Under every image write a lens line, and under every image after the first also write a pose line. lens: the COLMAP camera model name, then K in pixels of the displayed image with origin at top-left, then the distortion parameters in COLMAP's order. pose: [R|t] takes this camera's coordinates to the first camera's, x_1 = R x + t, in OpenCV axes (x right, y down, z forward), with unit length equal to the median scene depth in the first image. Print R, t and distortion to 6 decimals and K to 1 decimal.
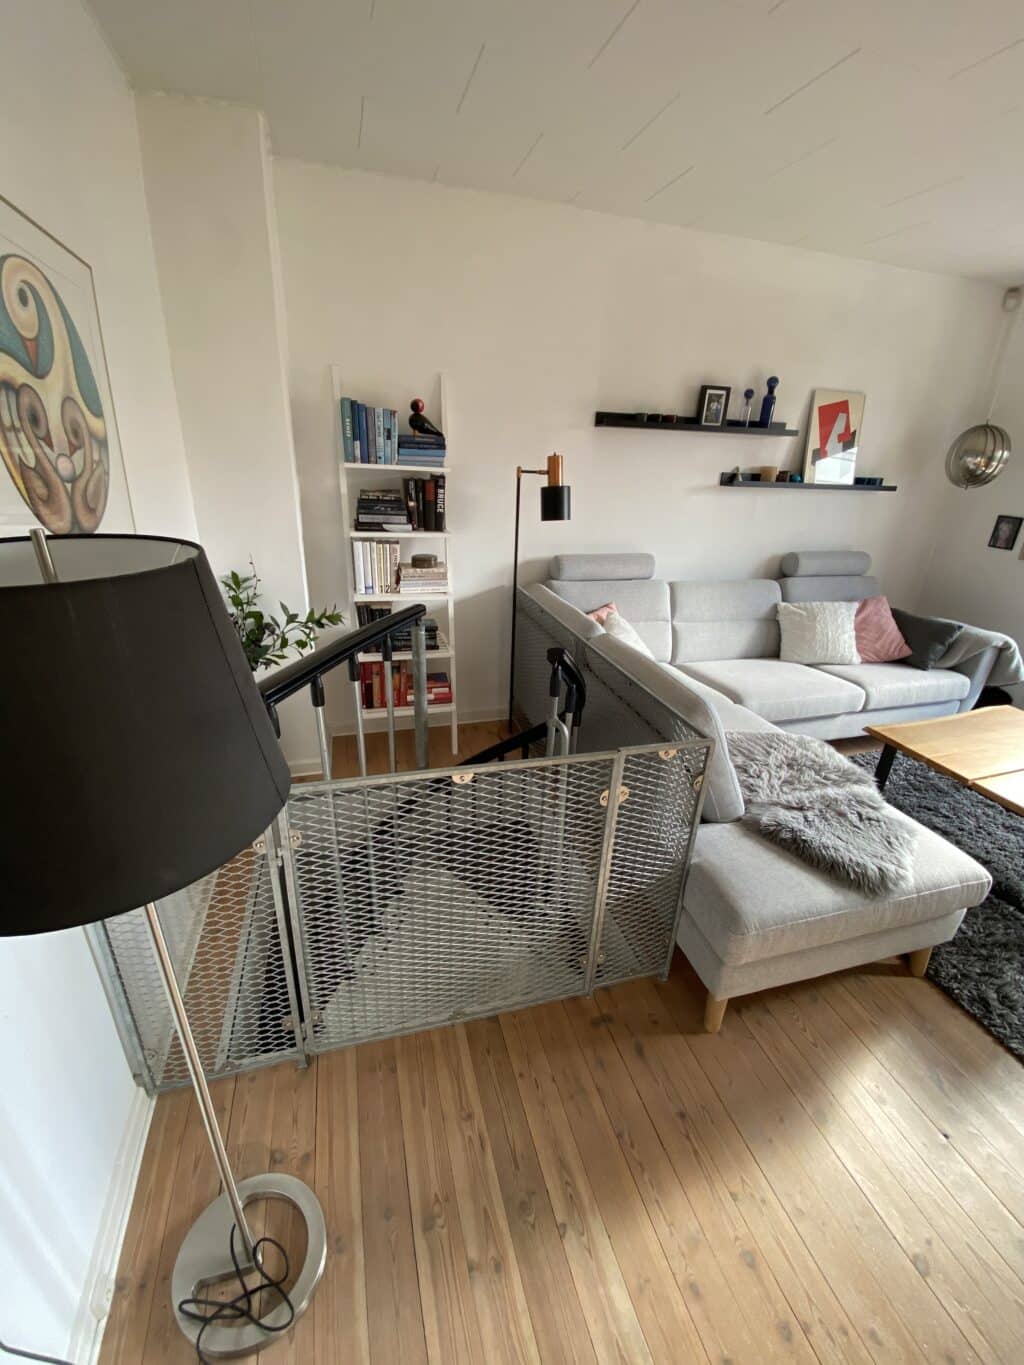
lens RADIAL K [[546.6, 0, 519.2], [0, 546.6, 672.8], [0, 0, 1]] dist [0.034288, -0.034932]
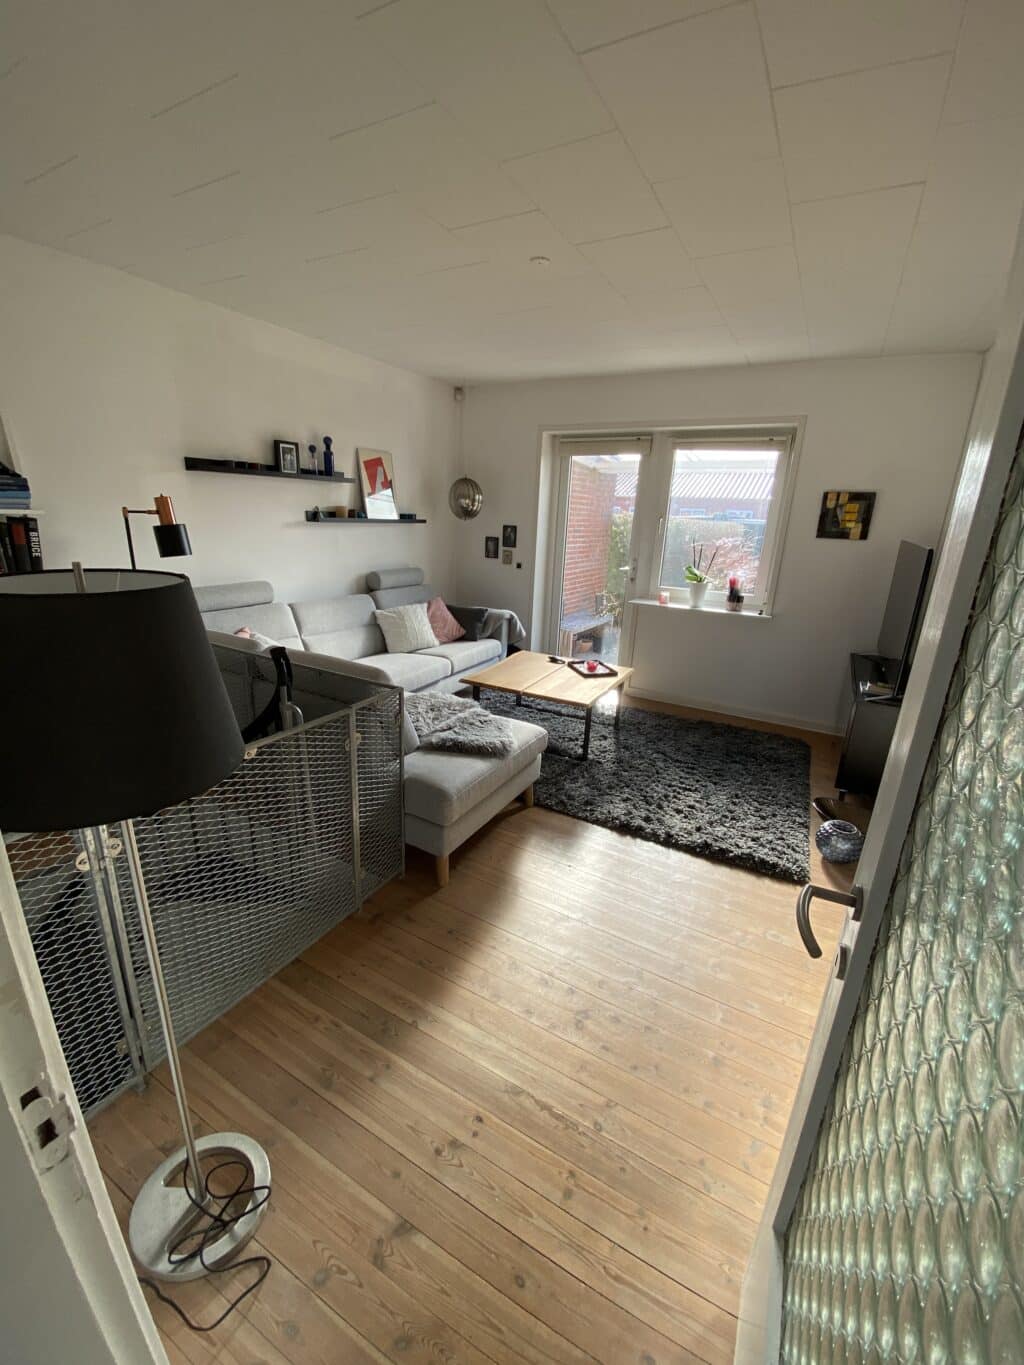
lens RADIAL K [[546.6, 0, 519.2], [0, 546.6, 672.8], [0, 0, 1]] dist [0.034288, -0.034932]
pose [[0.706268, -0.208052, 0.676682, -0.202838], [0.245951, 0.968413, 0.041043, 0.047210], [-0.663847, 0.137444, 0.735130, -0.154886]]
